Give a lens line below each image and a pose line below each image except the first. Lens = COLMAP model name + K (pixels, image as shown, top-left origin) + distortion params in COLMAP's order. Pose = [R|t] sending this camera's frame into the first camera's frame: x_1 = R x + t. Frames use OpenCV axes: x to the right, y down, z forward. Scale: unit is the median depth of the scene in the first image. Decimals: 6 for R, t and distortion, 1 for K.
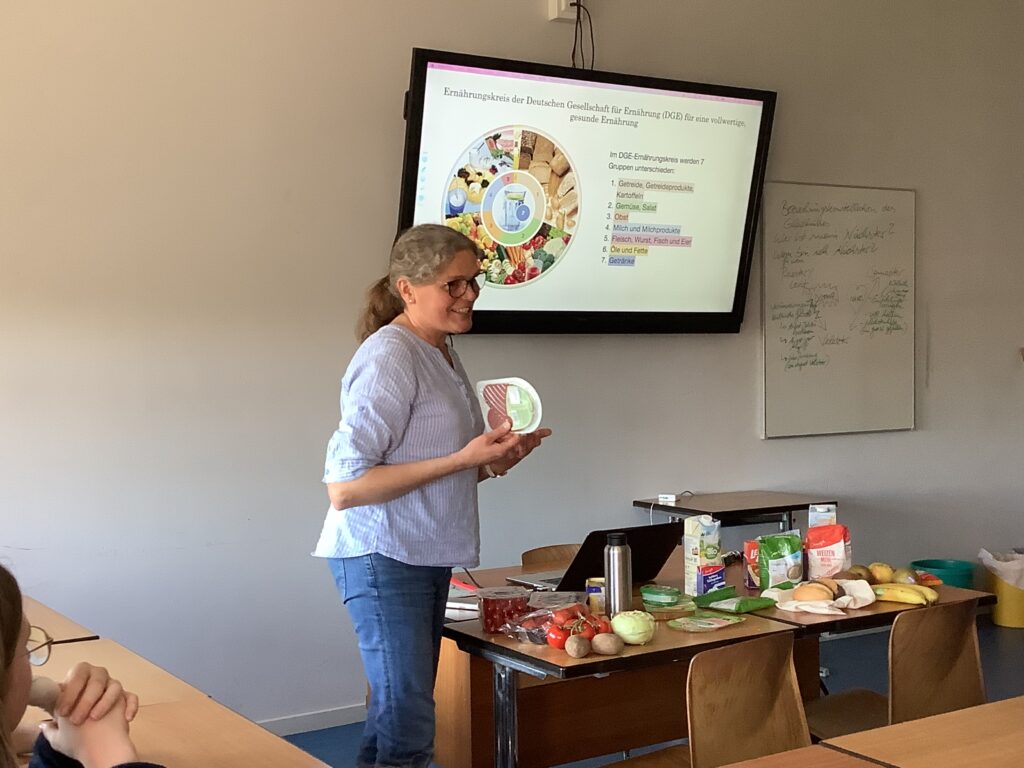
lens RADIAL K [[1344.9, 0, 512.7], [0, 1344.9, 380.5], [0, 0, 1]] dist [0.070370, 0.000000]
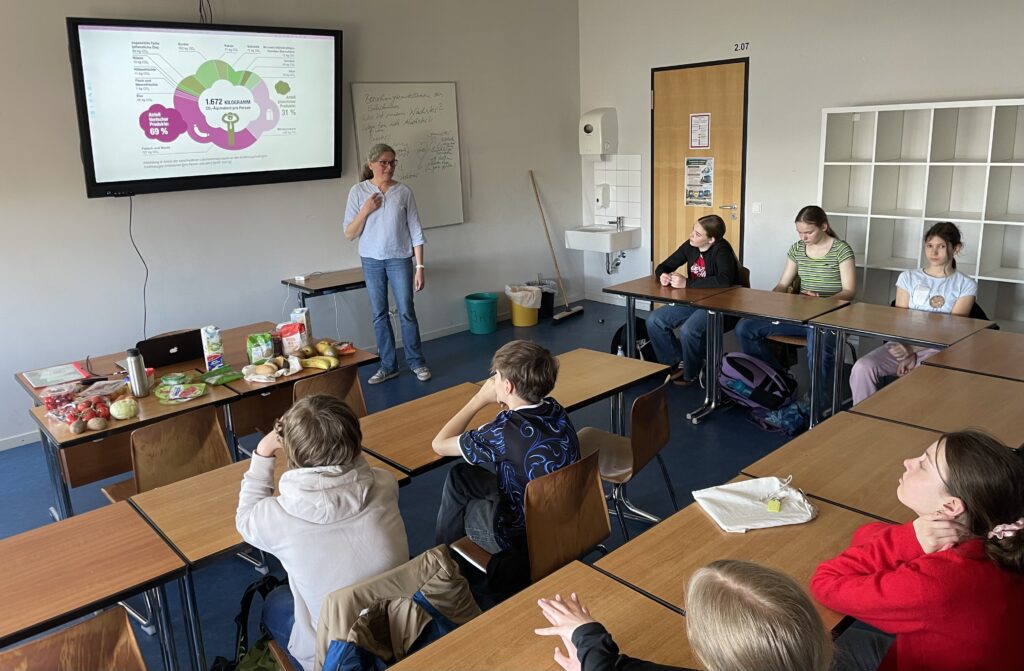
lens RADIAL K [[763.8, 0, 510.6], [0, 763.8, 339.0], [0, 0, 1]] dist [0.002294, -0.009153]
pose [[0.988198, -0.069743, 0.136387, 0.244262], [0.034131, 0.968208, 0.247808, -0.072936], [-0.149333, -0.240228, 0.959161, -0.009591]]
